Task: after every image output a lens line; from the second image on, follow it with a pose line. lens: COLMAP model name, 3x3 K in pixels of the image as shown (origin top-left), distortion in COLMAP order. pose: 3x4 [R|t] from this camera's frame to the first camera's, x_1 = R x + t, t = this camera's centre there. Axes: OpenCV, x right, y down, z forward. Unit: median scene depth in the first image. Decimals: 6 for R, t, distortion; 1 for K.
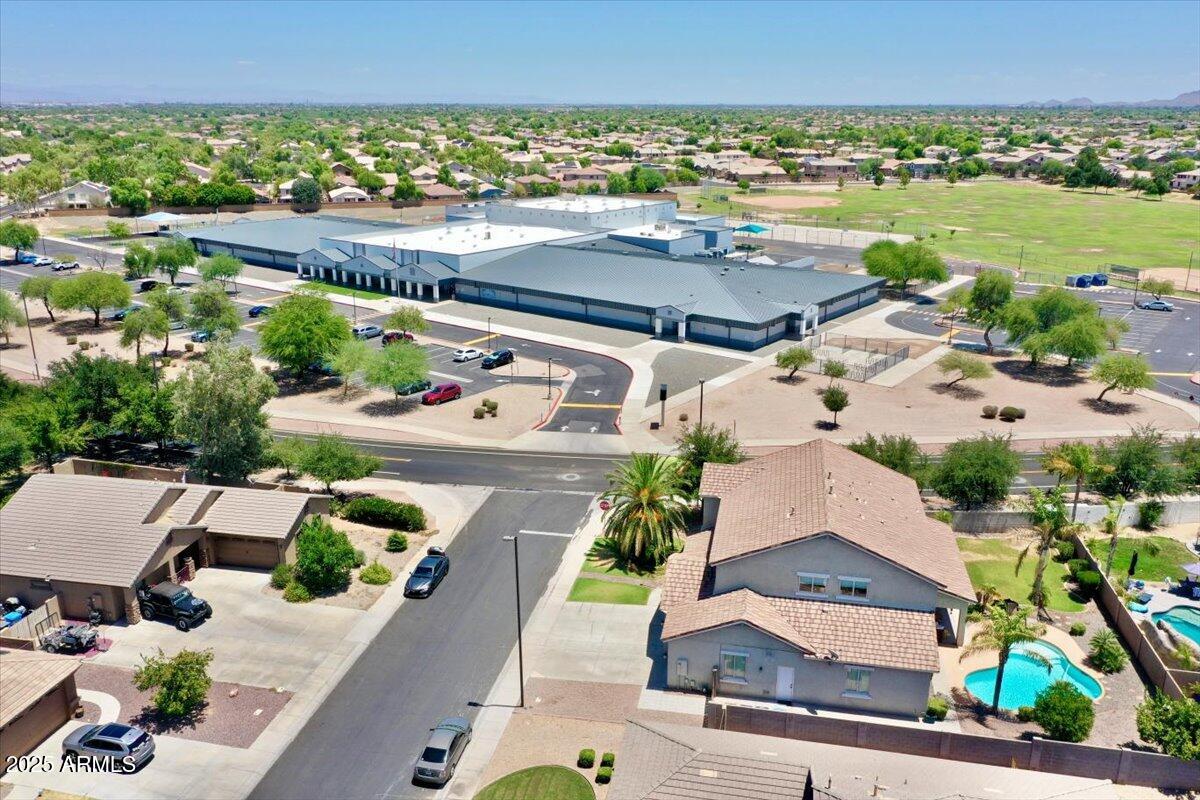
lens RADIAL K [[952.7, 0, 600.0], [0, 952.7, 400.0], [0, 0, 1]] dist [0.012767, 0.004821]
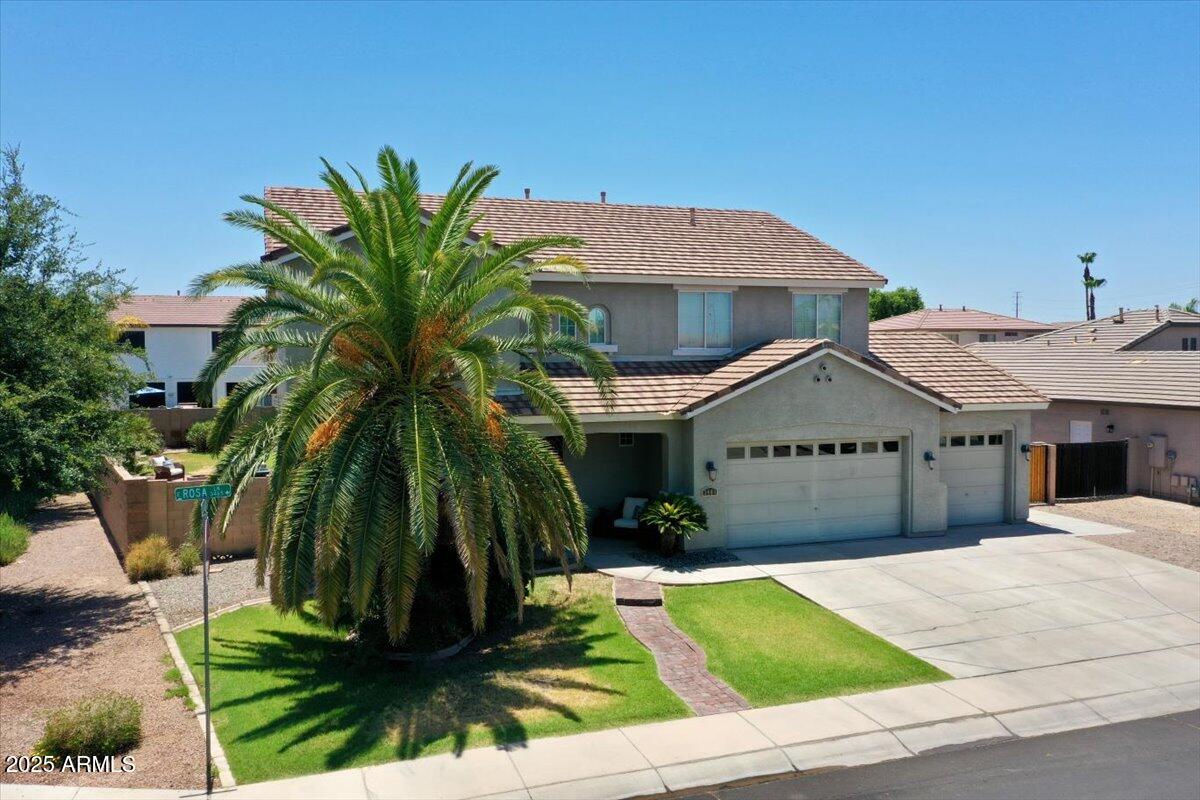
lens RADIAL K [[952.7, 0, 600.0], [0, 952.7, 400.0], [0, 0, 1]] dist [0.012767, 0.004821]
pose [[-0.517379, -0.037594, 0.854930, -0.180044], [0.263445, 0.943519, 0.200919, 0.083173], [-0.814196, 0.329178, -0.478253, 1.152500]]
